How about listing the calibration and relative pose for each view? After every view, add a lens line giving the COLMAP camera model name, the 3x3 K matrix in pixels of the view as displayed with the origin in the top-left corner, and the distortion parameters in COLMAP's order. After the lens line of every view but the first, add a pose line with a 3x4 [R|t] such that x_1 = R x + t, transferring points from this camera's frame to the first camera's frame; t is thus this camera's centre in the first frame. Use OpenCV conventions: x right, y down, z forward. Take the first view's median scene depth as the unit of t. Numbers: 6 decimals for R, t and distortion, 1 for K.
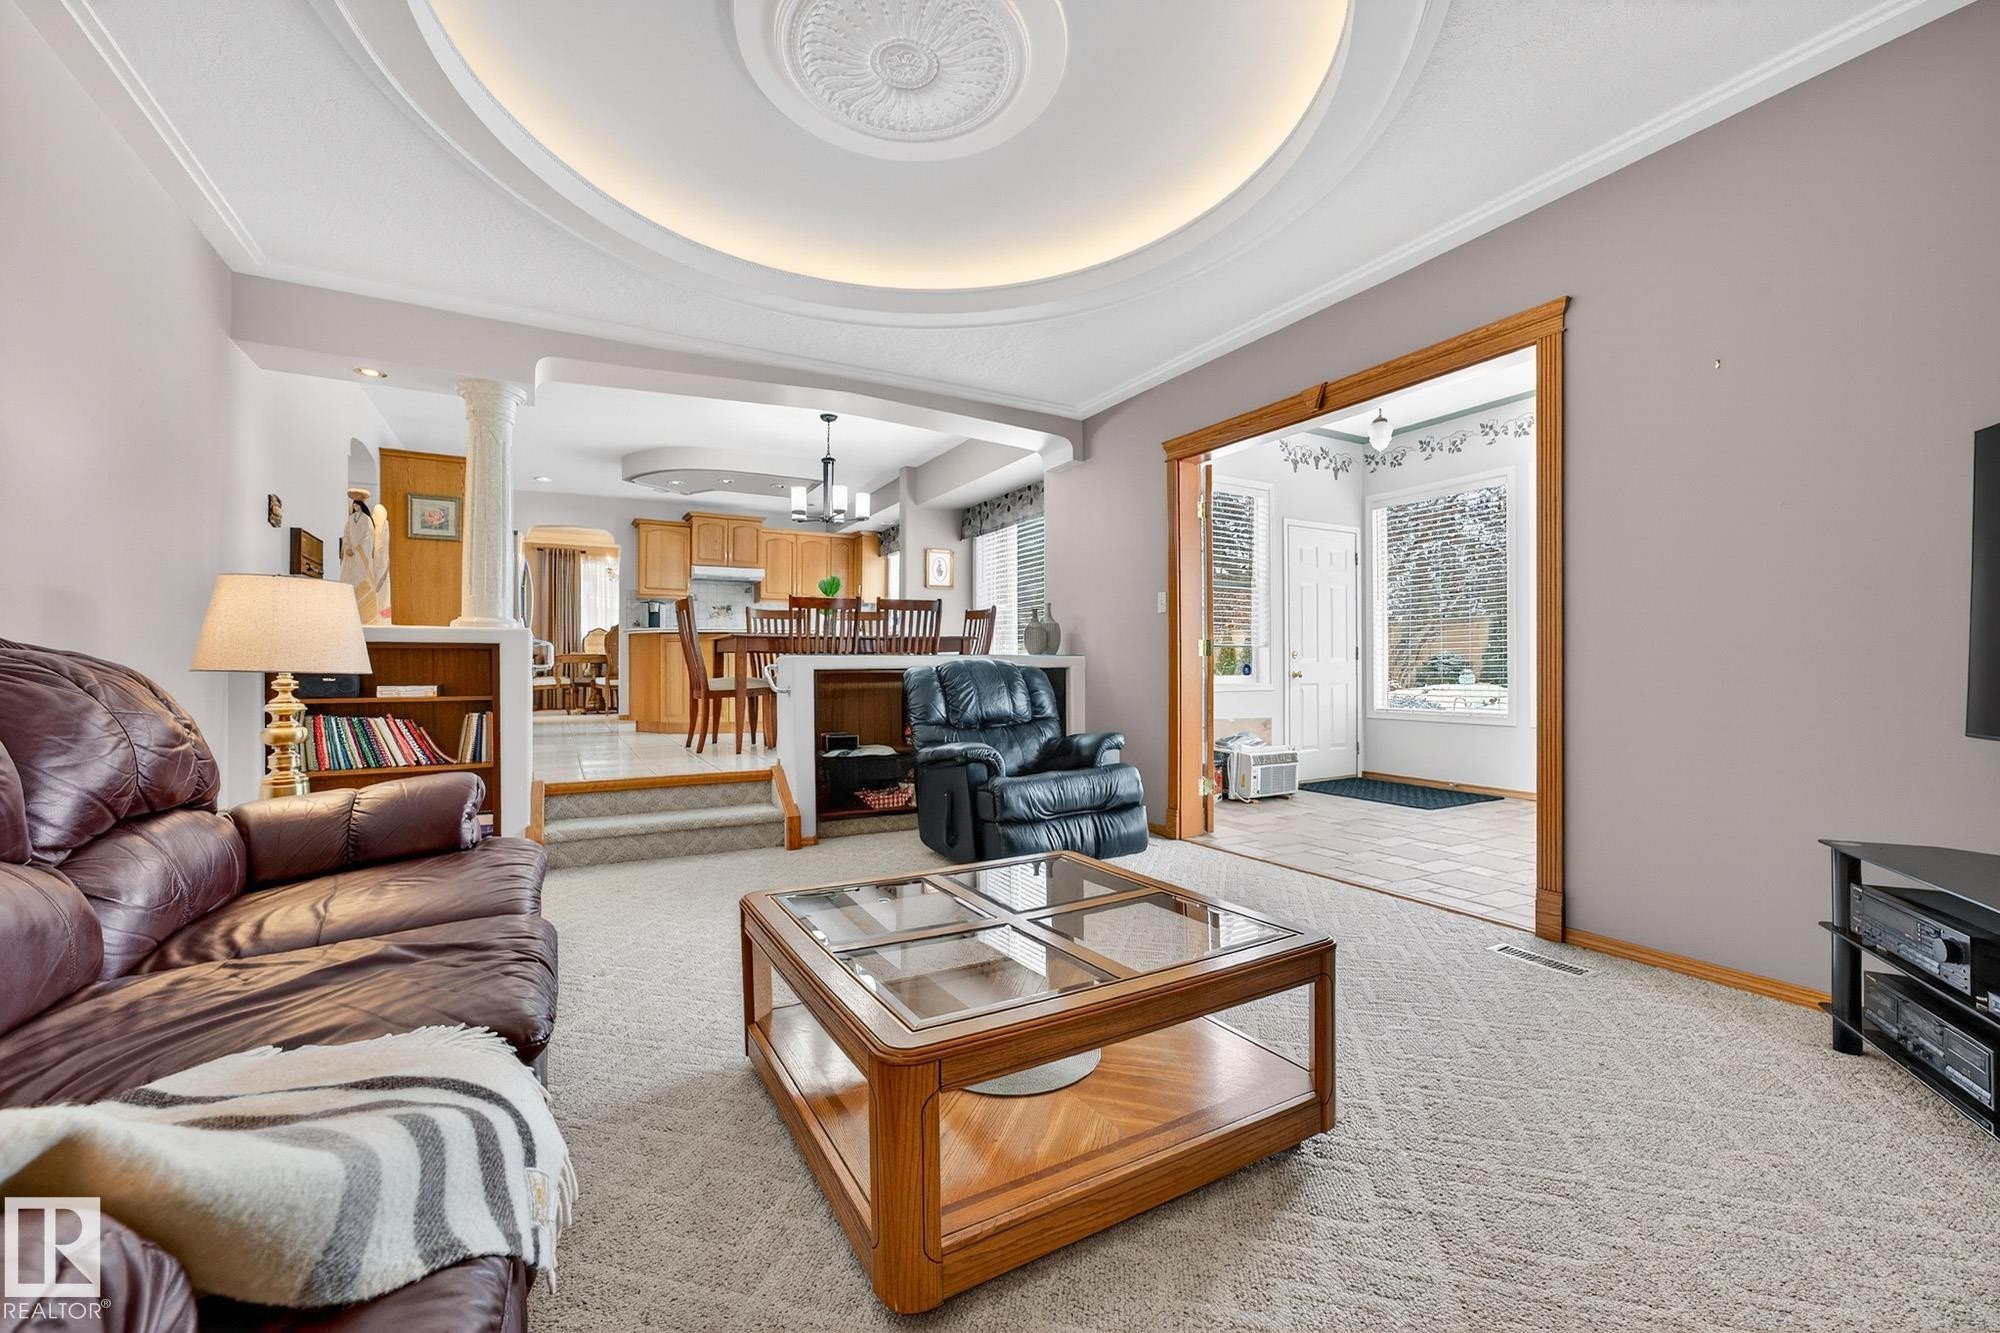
lens RADIAL K [[808.7, 0, 998.4], [0, 808.7, 668.2], [0, 0, 1]] dist [-0.022671, 0.004798]
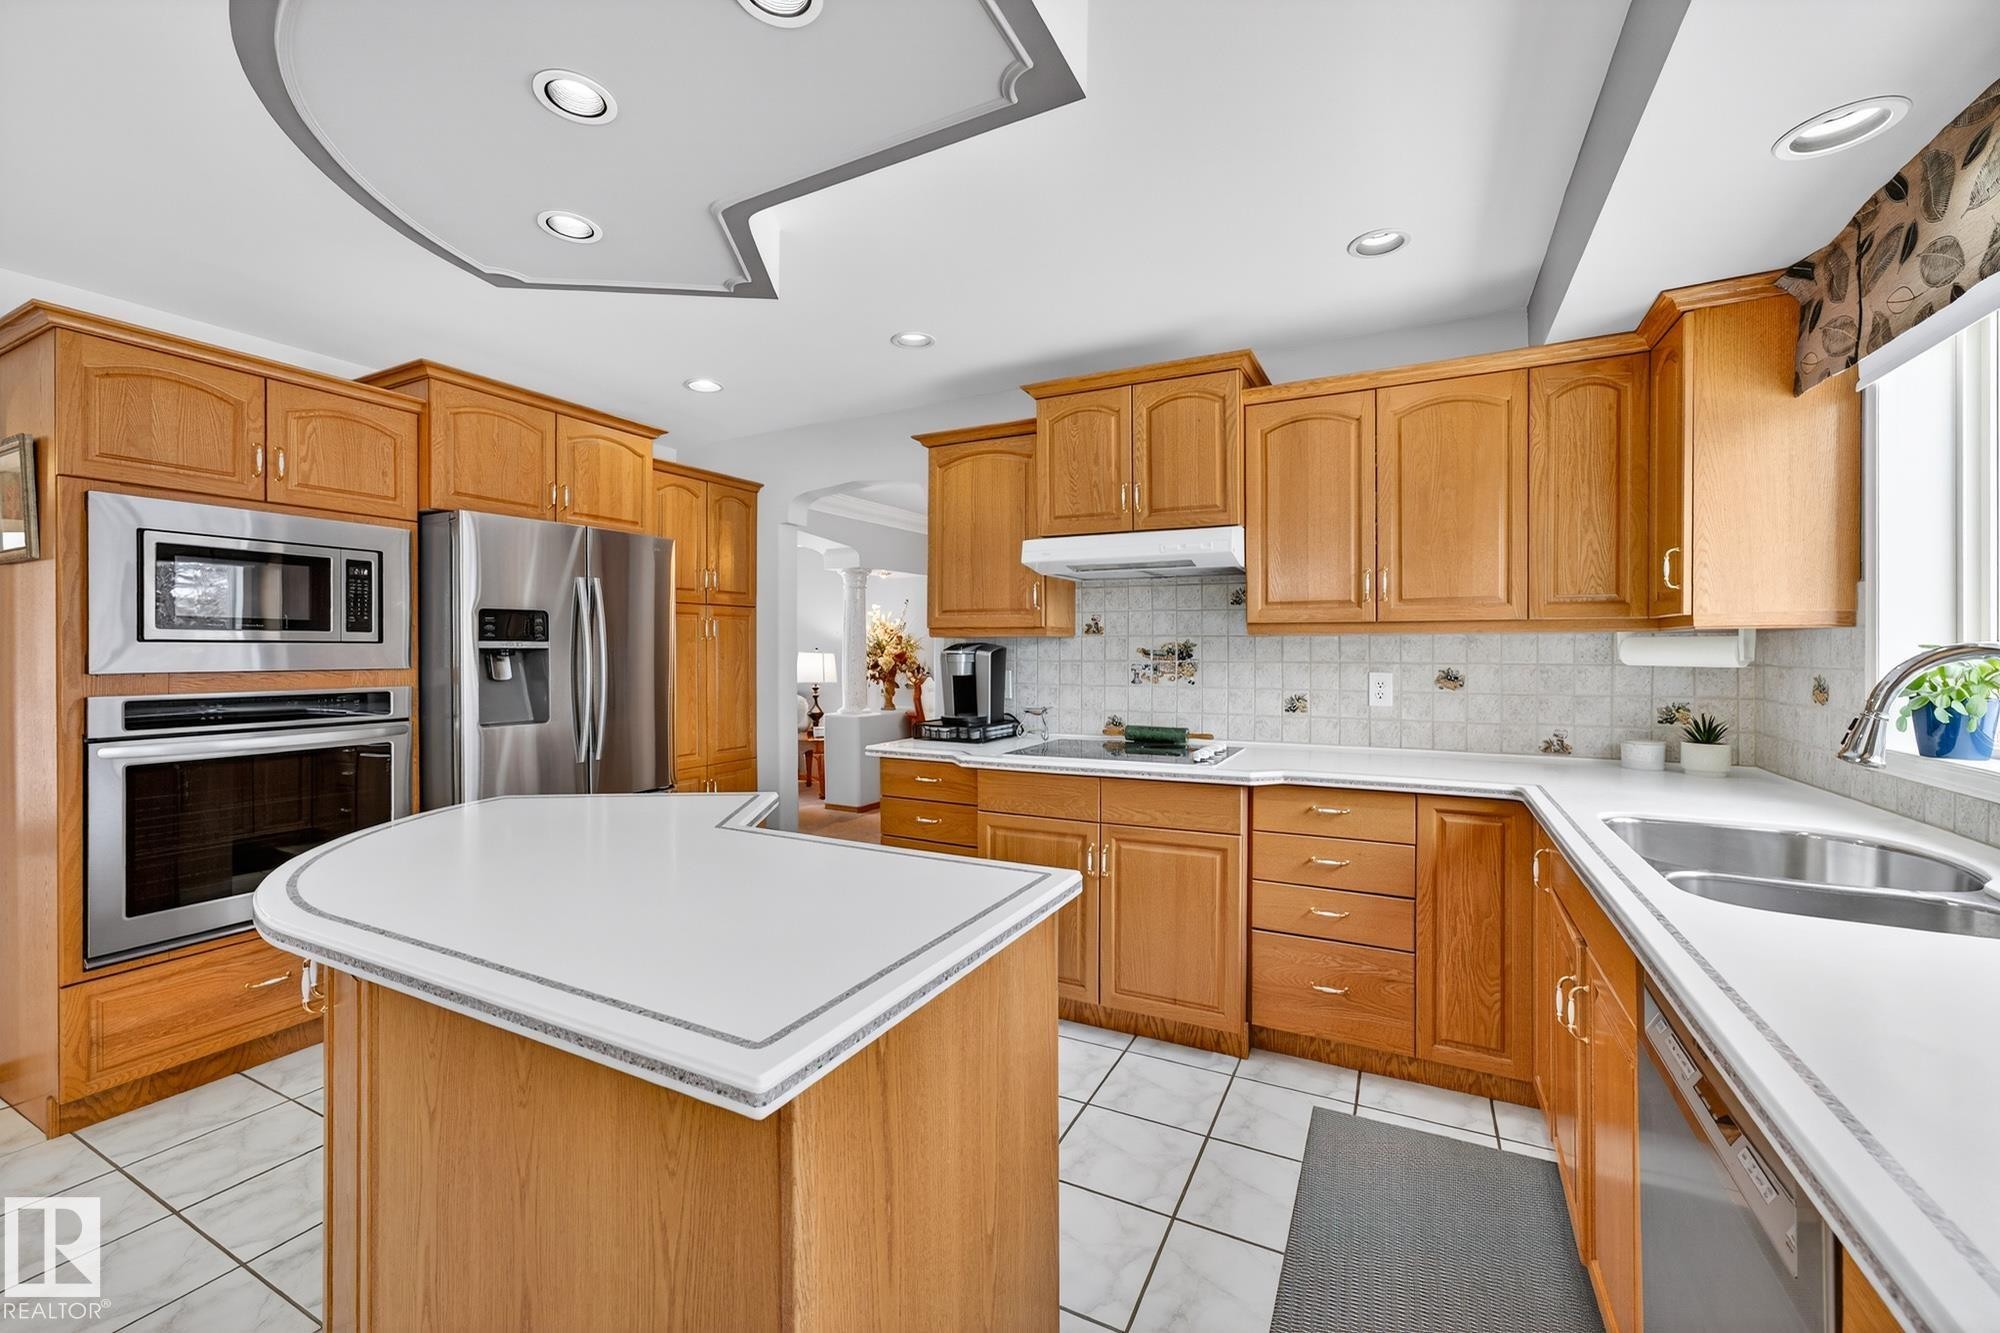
lens RADIAL K [[808.7, 0, 1005.7], [0, 808.7, 665.1], [0, 0, 1]] dist [-0.022671, 0.004798]
pose [[0.557051, 0.013424, -0.830370, -0.091679], [0.003067, 0.999829, 0.018222, -0.075641], [0.830473, -0.012697, 0.556915, 0.744036]]
